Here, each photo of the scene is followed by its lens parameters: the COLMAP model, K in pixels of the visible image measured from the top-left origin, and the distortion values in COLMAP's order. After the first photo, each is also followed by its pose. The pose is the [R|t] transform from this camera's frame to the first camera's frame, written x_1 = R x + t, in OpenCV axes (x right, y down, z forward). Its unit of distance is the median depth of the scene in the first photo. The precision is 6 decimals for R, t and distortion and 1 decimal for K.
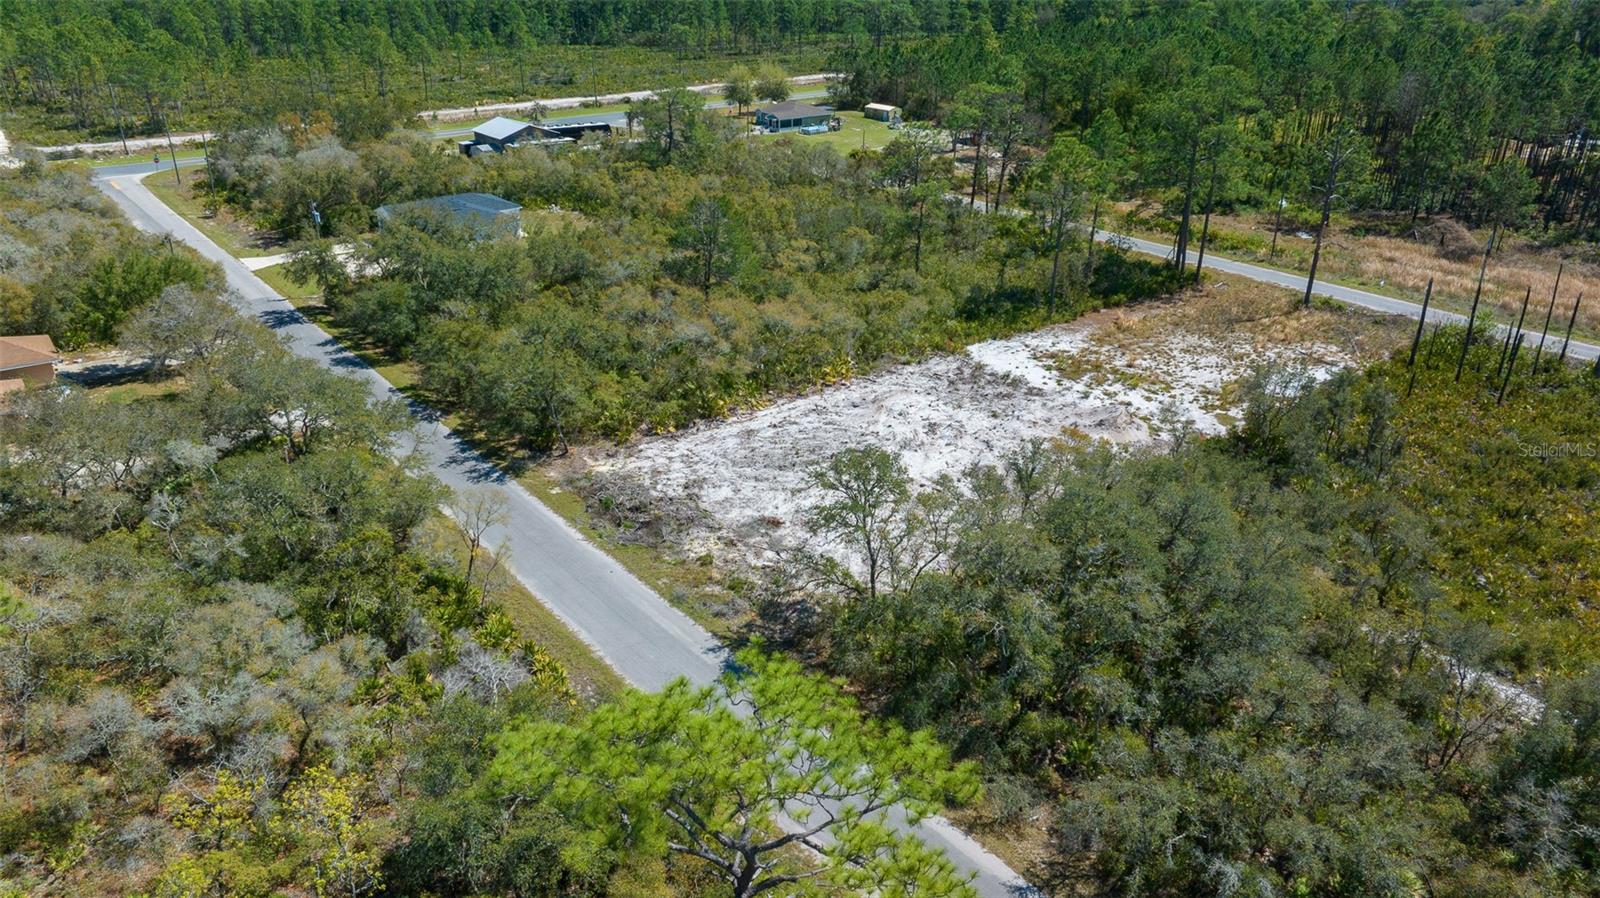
lens RADIAL K [[1121.5, 0, 808.8], [0, 1121.5, 445.2], [0, 0, 1]] dist [0.000394, -0.040922]
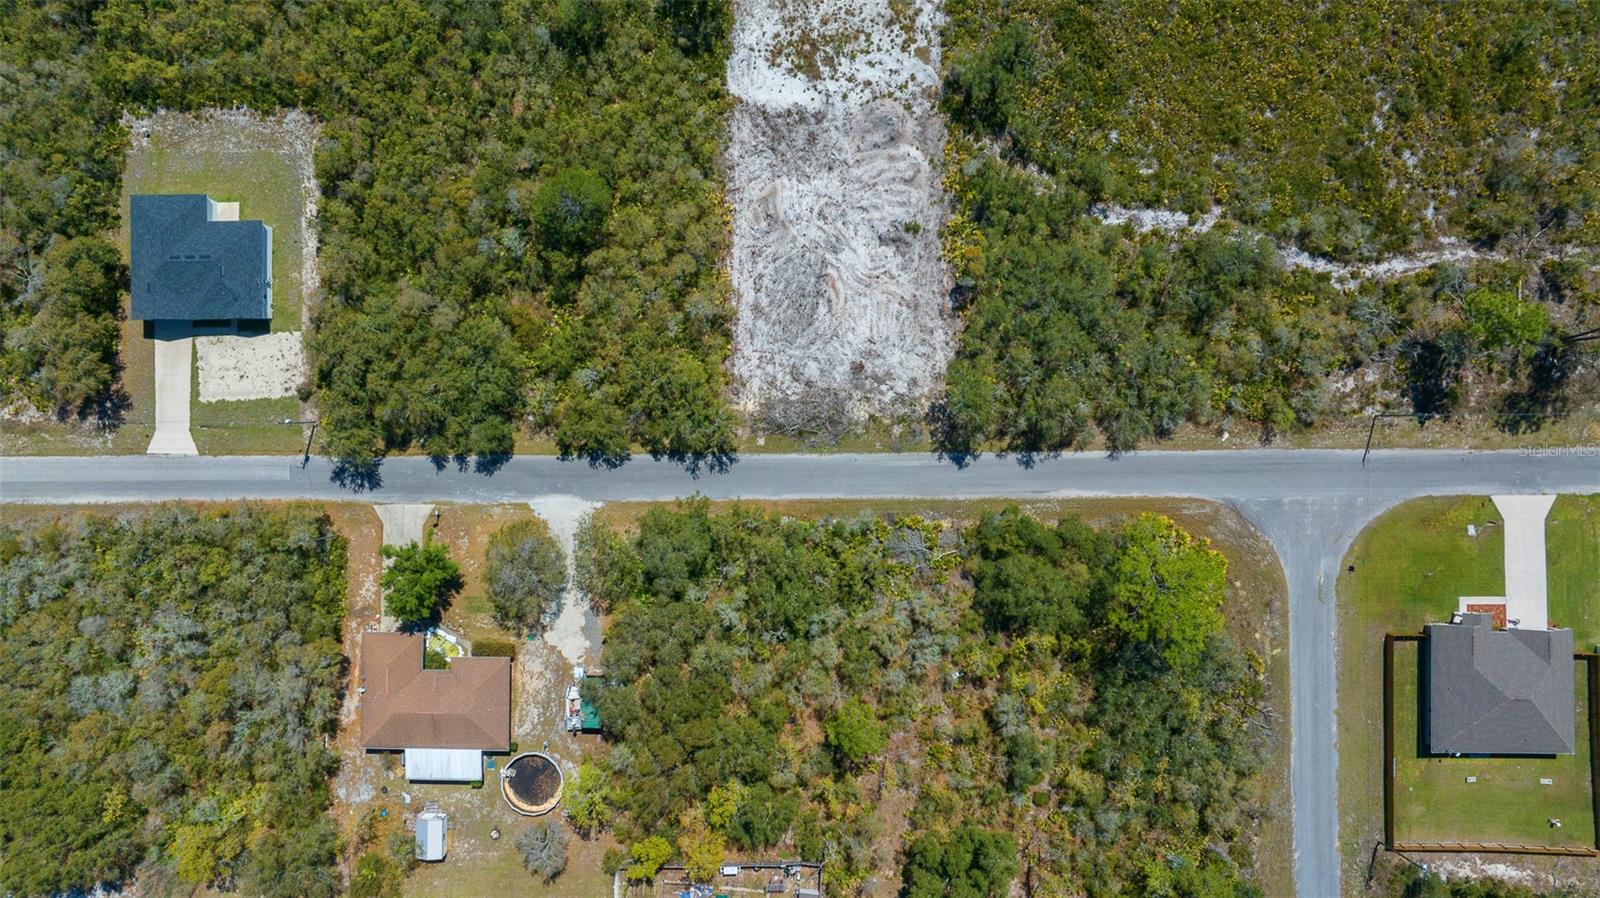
lens RADIAL K [[1133.5, 0, 805.3], [0, 1133.5, 412.2], [0, 0, 1]] dist [-0.014369, -0.002026]
pose [[0.623011, -0.782204, -0.003734, -0.122877], [0.331725, 0.259883, 0.906873, -1.464695], [-0.708390, -0.566231, 0.421387, 0.175406]]
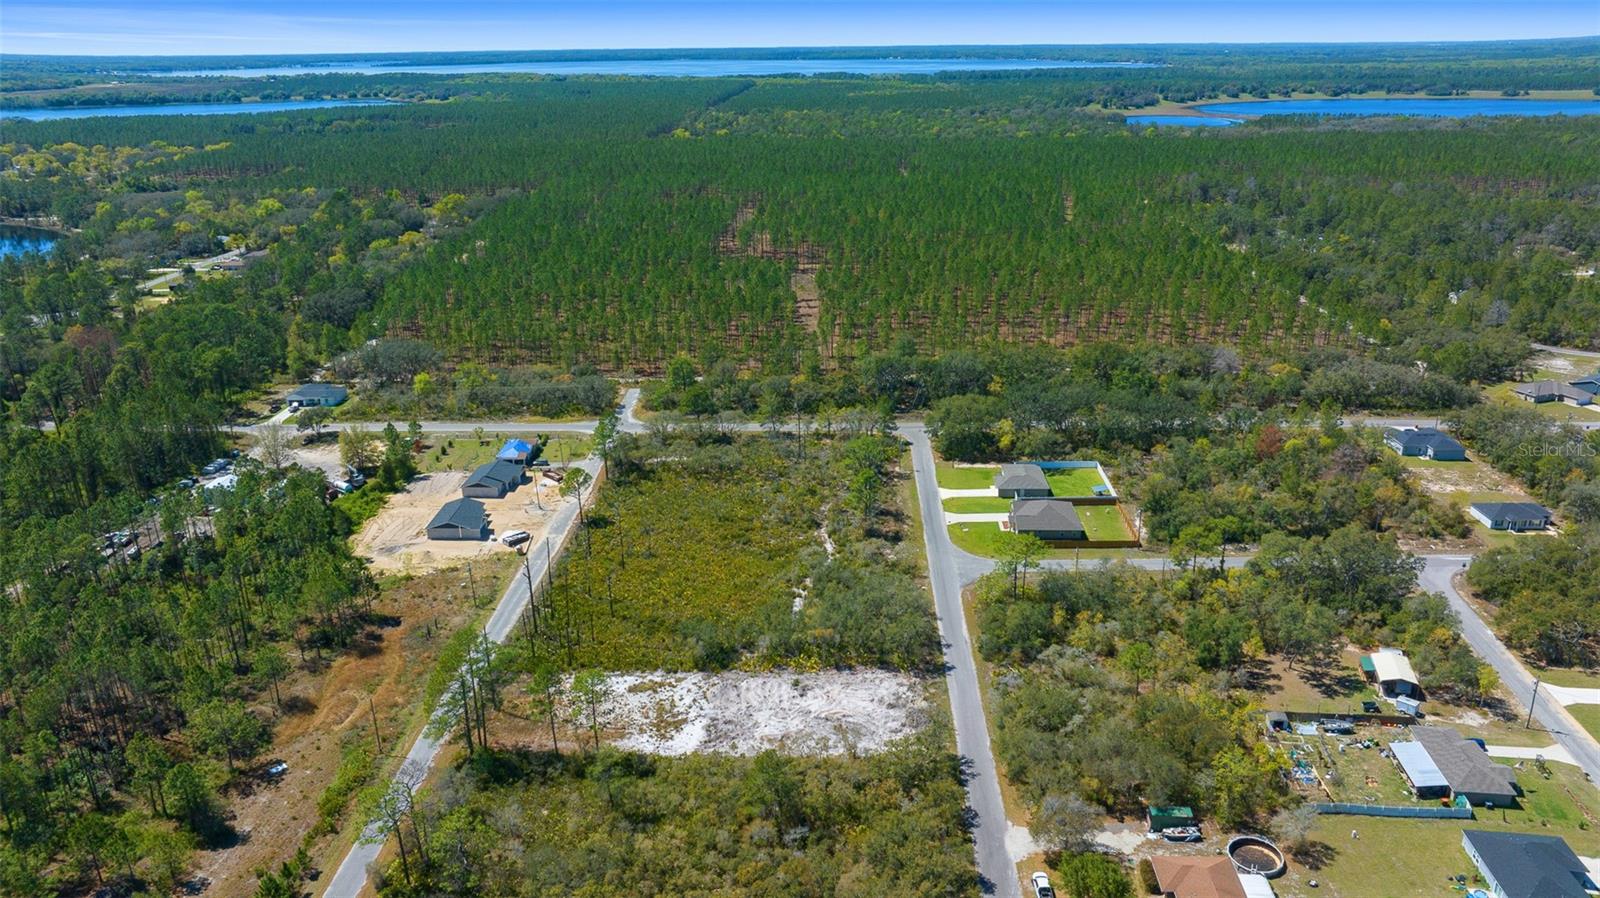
lens RADIAL K [[1137.4, 0, 804.4], [0, 1137.4, 403.8], [0, 0, 1]] dist [-0.013998, -0.000768]
pose [[-0.754537, -0.195641, 0.626417, -1.276829], [0.280467, 0.766833, 0.577326, -1.876608], [-0.593306, 0.611303, -0.523733, 1.841986]]
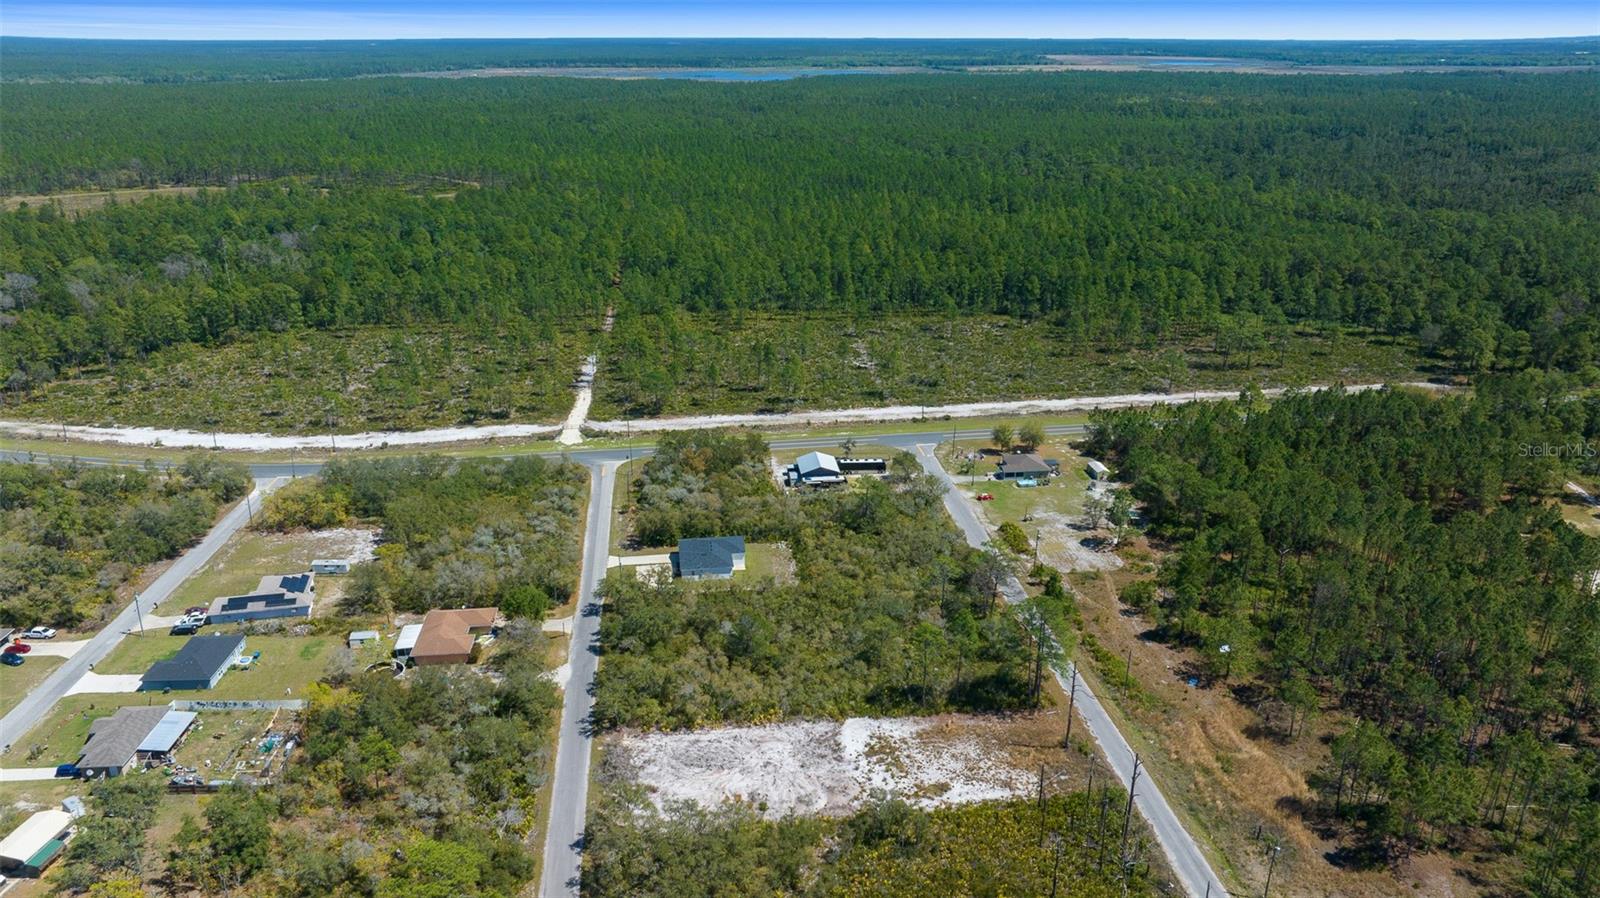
lens RADIAL K [[1121.5, 0, 808.8], [0, 1121.5, 445.2], [0, 0, 1]] dist [0.000394, -0.040922]
pose [[0.853890, 0.175680, -0.489907, 1.172859], [-0.214338, 0.976479, -0.023419, -0.605208], [0.474269, 0.125003, 0.871460, -0.970197]]
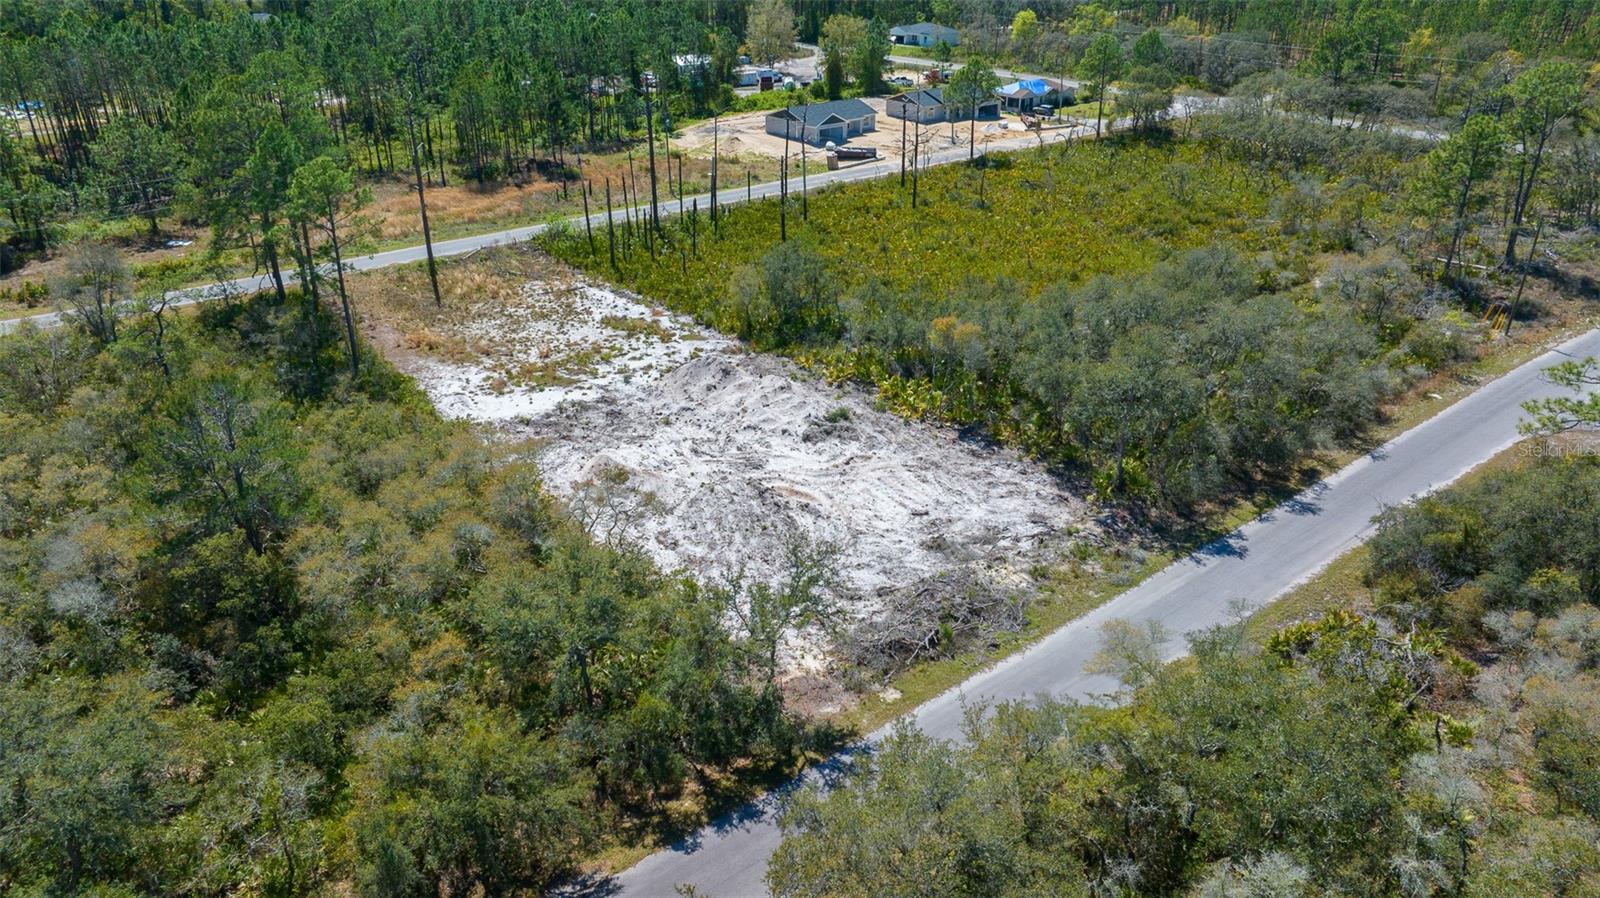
lens RADIAL K [[1121.5, 0, 808.8], [0, 1121.5, 445.2], [0, 0, 1]] dist [0.000394, -0.040922]
pose [[0.001433, -0.441524, 0.897248, -0.714371], [0.412965, 0.817428, 0.401586, -0.355701], [-0.910746, 0.369956, 0.183505, 0.772536]]
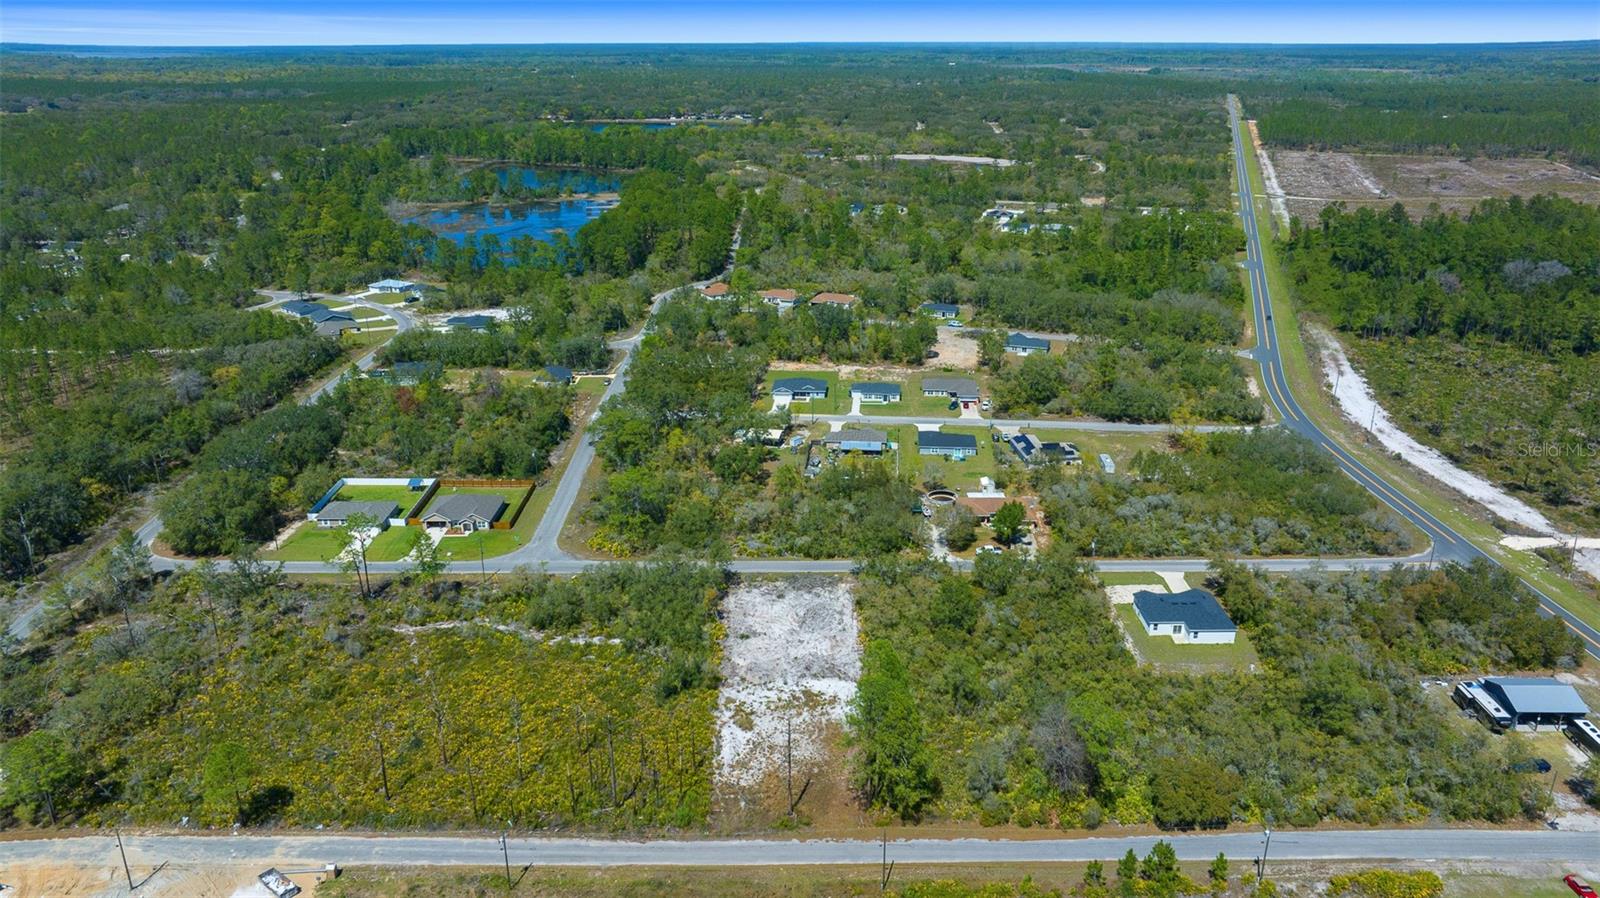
lens RADIAL K [[1121.5, 0, 808.8], [0, 1121.5, 445.2], [0, 0, 1]] dist [0.000394, -0.040922]
pose [[-0.621251, 0.265305, -0.737334, 1.903451], [-0.326971, 0.767352, 0.551599, -1.809736], [0.712136, 0.583768, -0.389971, 1.788956]]
